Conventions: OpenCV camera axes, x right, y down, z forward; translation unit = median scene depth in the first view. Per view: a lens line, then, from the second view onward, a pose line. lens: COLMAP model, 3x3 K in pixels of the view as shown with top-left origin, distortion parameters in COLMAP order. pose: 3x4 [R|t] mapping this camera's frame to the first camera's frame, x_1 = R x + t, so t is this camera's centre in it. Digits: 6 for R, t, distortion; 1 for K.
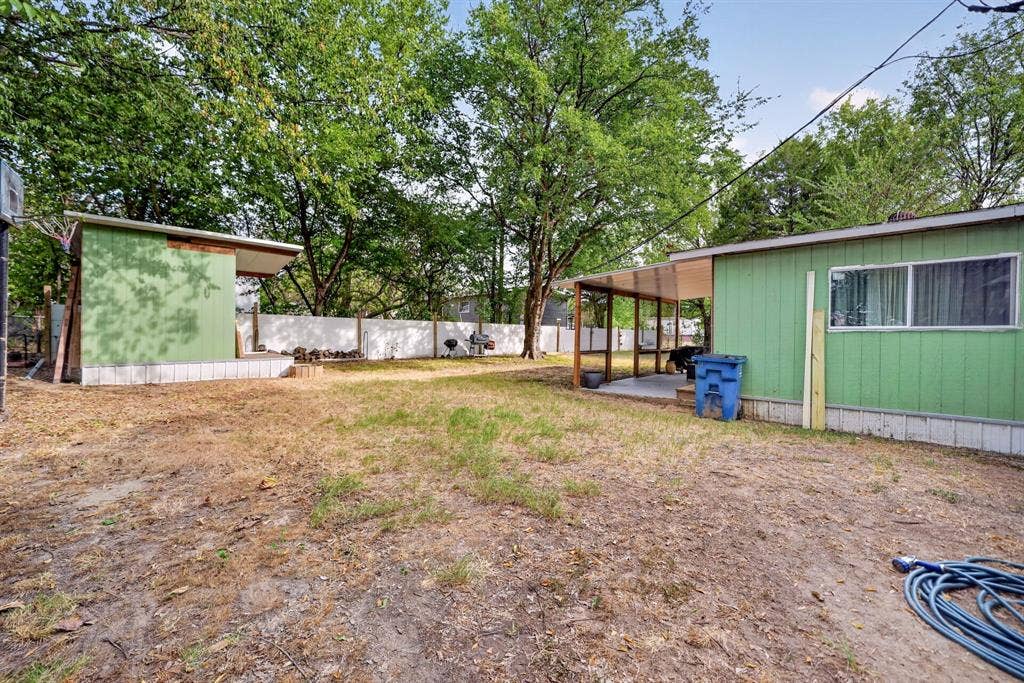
lens RADIAL K [[407.9, 0, 515.4], [0, 407.9, 322.3], [0, 0, 1]] dist [-0.000400, -0.000008]
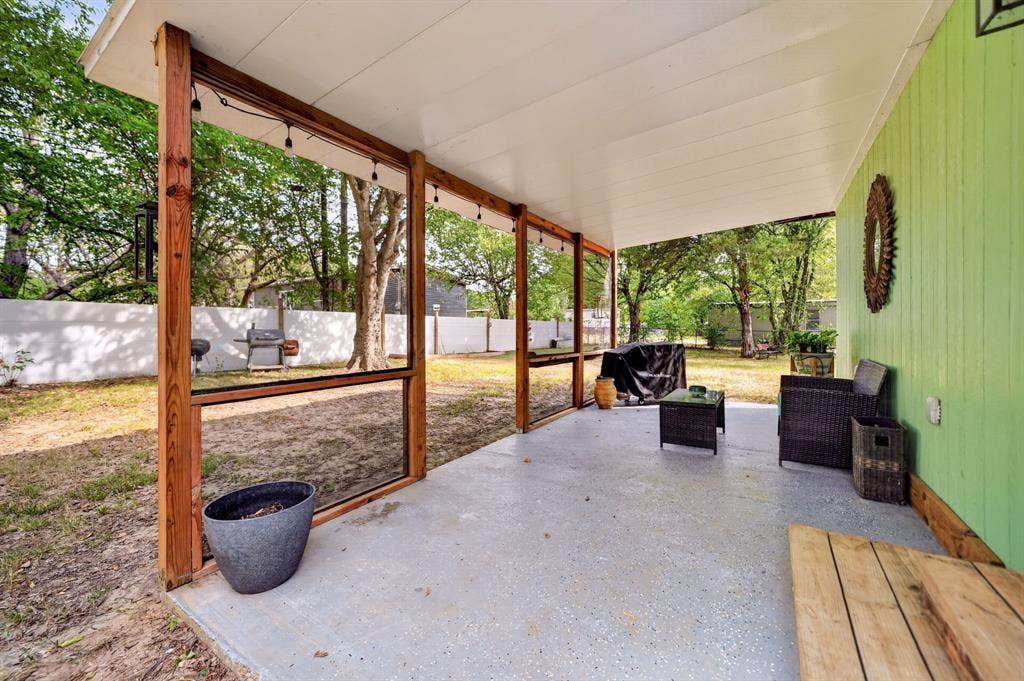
lens RADIAL K [[402.5, 0, 513.7], [0, 402.5, 323.8], [0, 0, 1]] dist [-0.009426, 0.000109]
pose [[0.986486, -0.017429, 0.162915, 0.189142], [0.016311, 0.999833, 0.008198, 0.028855], [-0.163031, -0.005430, 0.986606, 0.519242]]
